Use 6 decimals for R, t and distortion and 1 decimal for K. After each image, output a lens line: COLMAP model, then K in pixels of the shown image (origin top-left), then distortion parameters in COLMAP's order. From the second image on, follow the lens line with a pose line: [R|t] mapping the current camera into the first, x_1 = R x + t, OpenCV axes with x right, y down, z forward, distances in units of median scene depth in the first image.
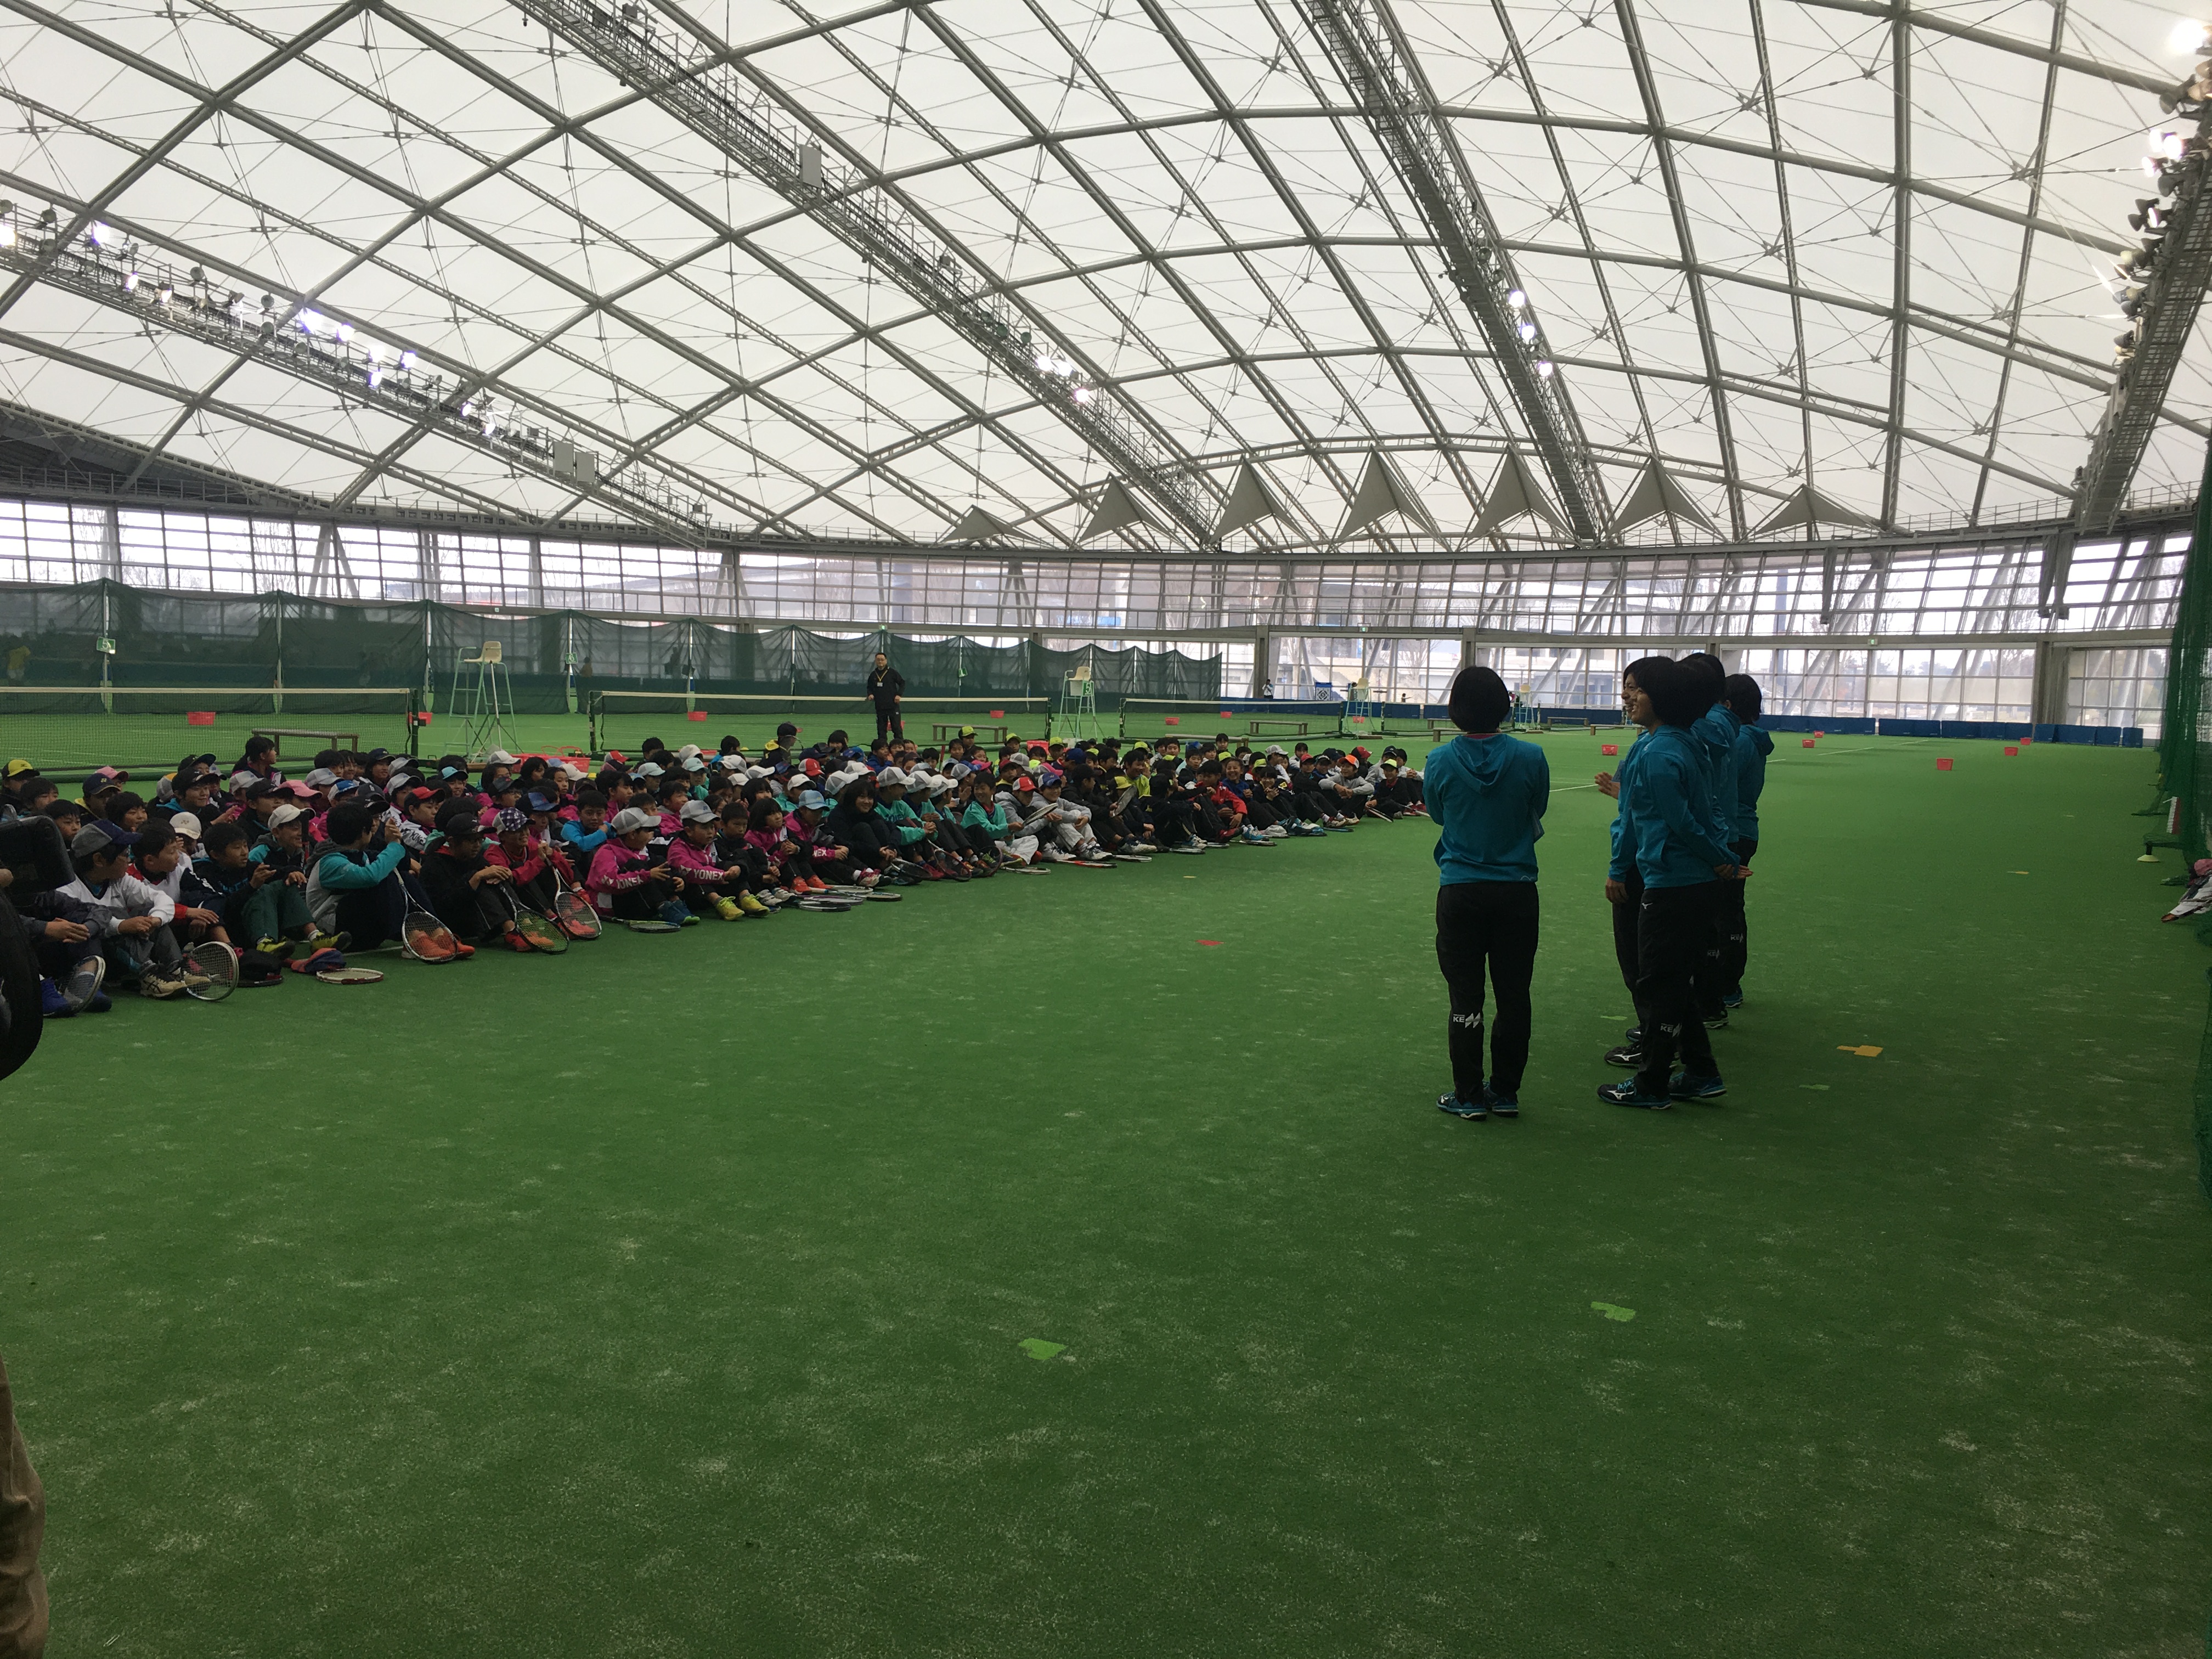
lens RADIAL K [[1845.1, 0, 1106.0], [0, 1845.1, 829.5], [0, 0, 1]] dist [0.090057, -0.123894]
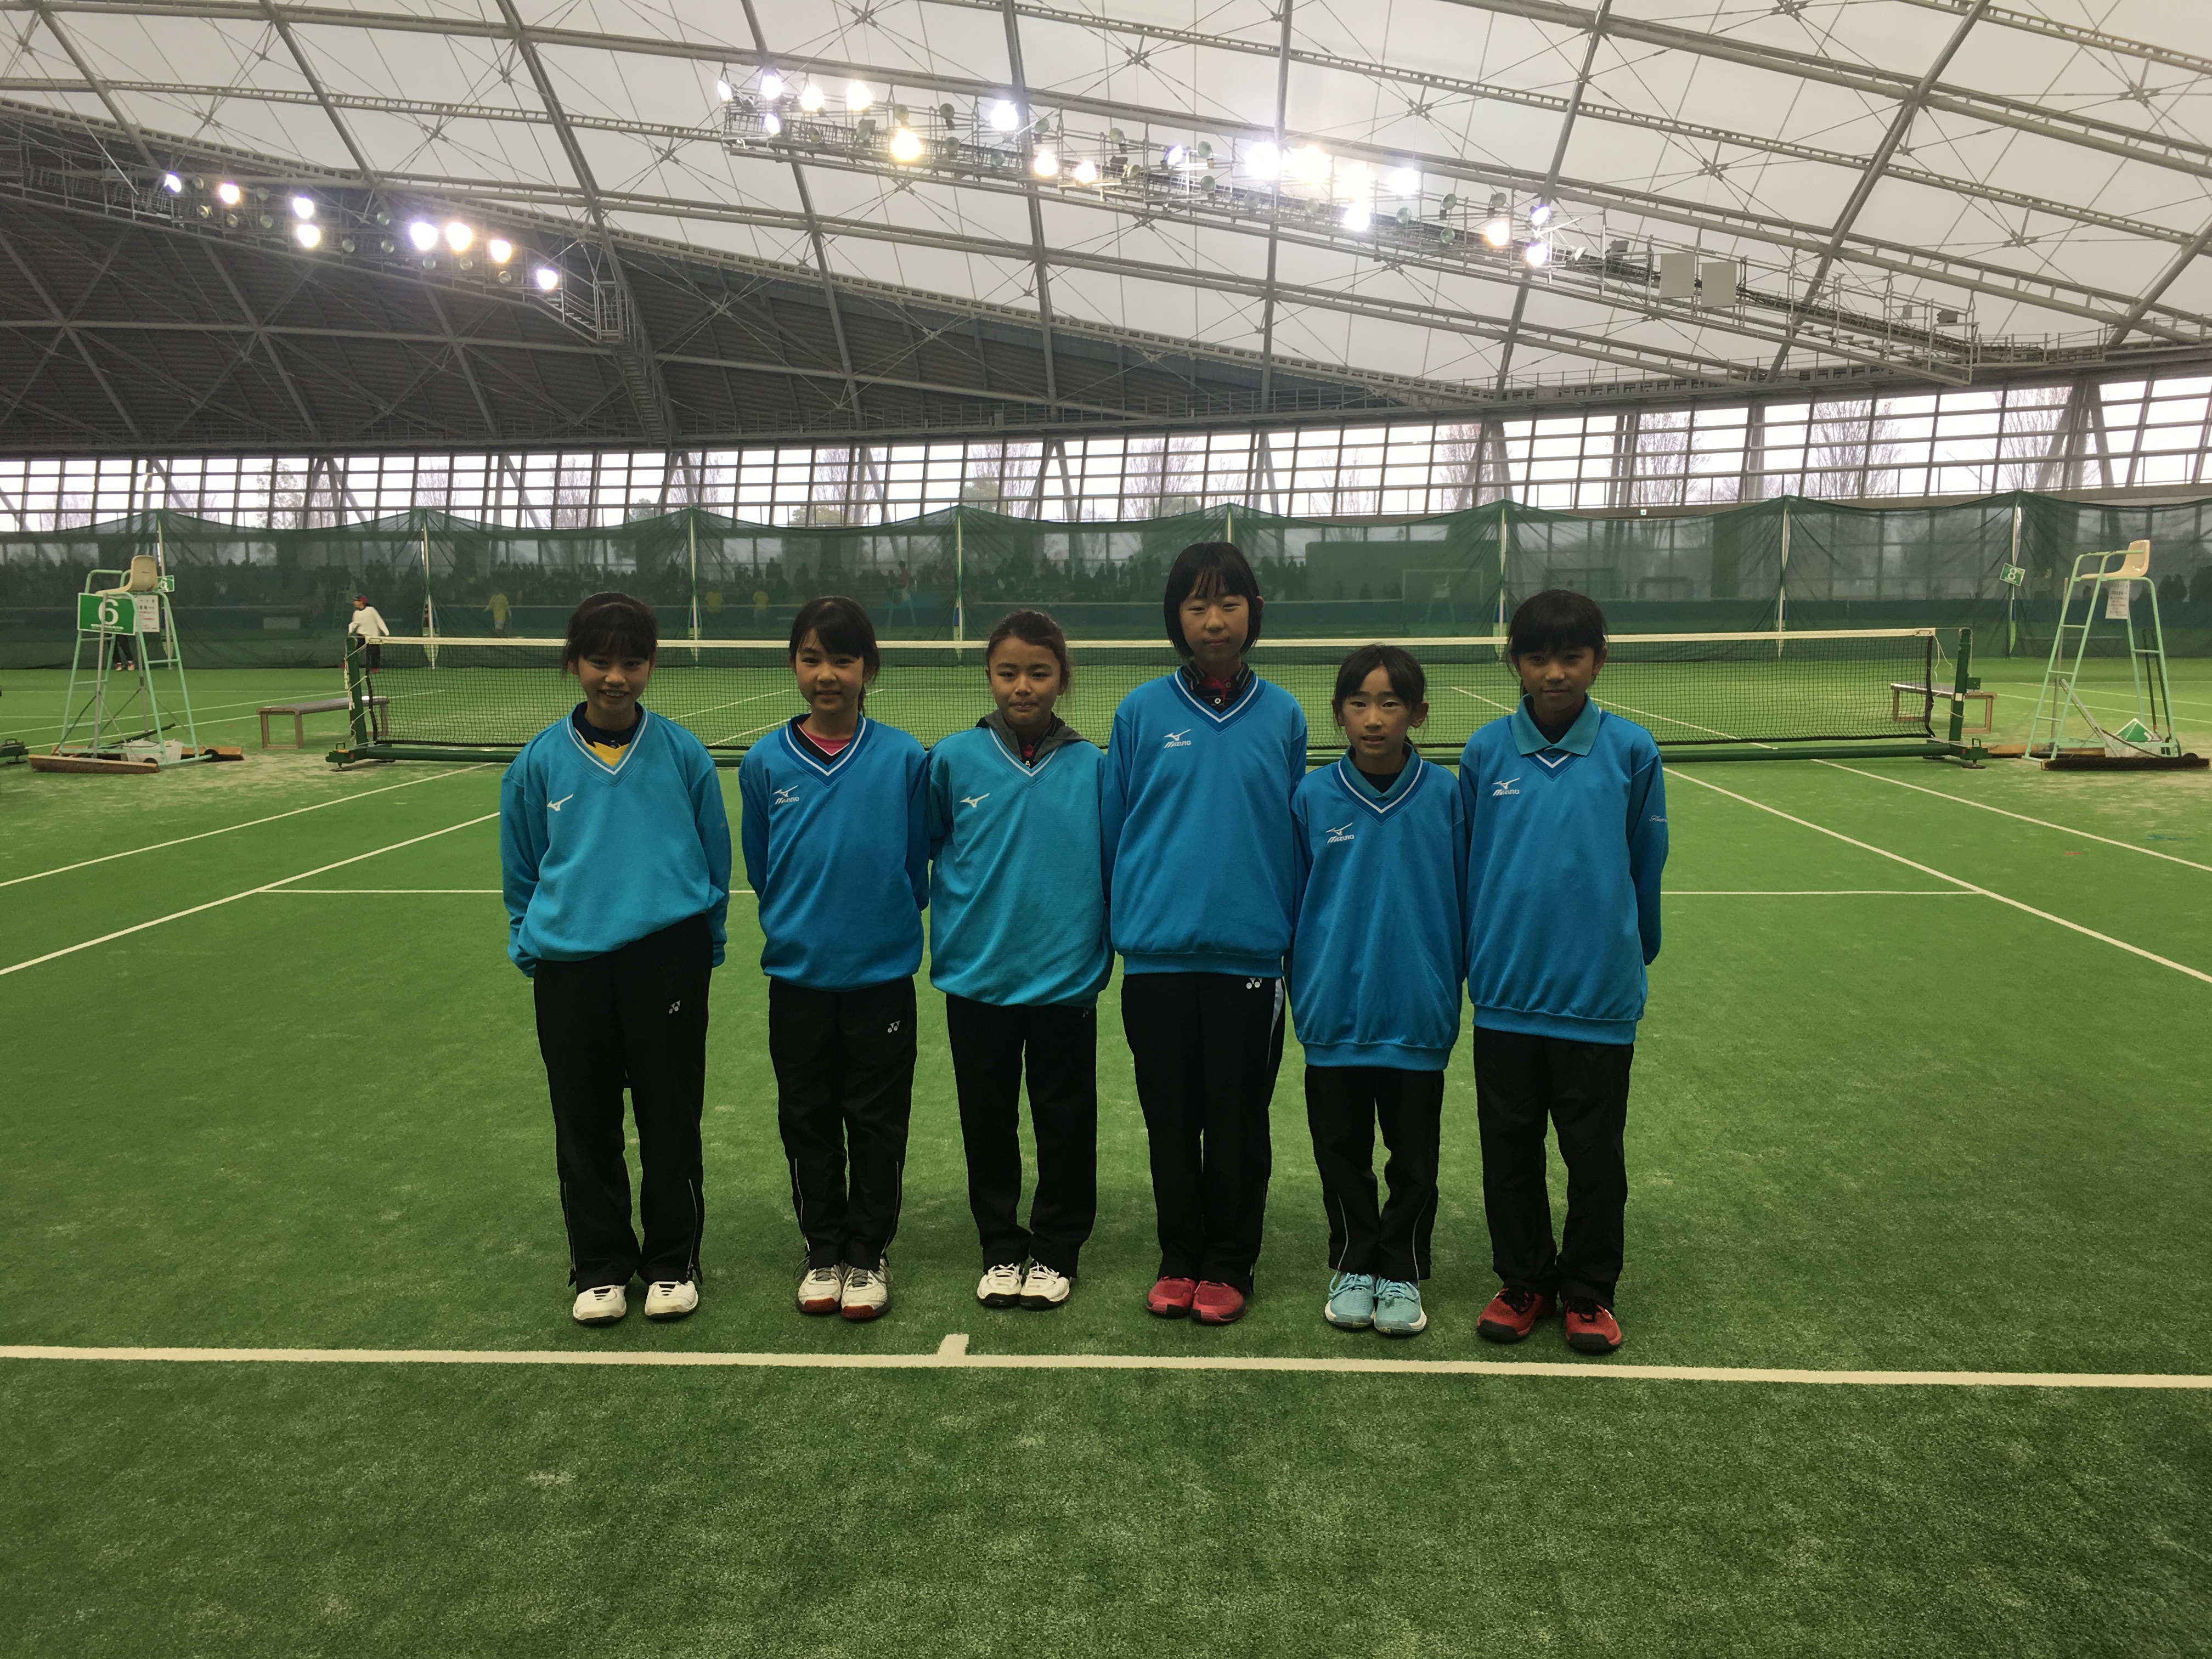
lens RADIAL K [[1845.1, 0, 1106.0], [0, 1845.1, 829.5], [0, 0, 1]] dist [0.090057, -0.123894]
pose [[0.472707, 0.088589, -0.876755, 0.201856], [-0.038405, 0.996060, 0.079937, -0.047767], [0.880382, -0.004115, 0.474247, 0.484404]]
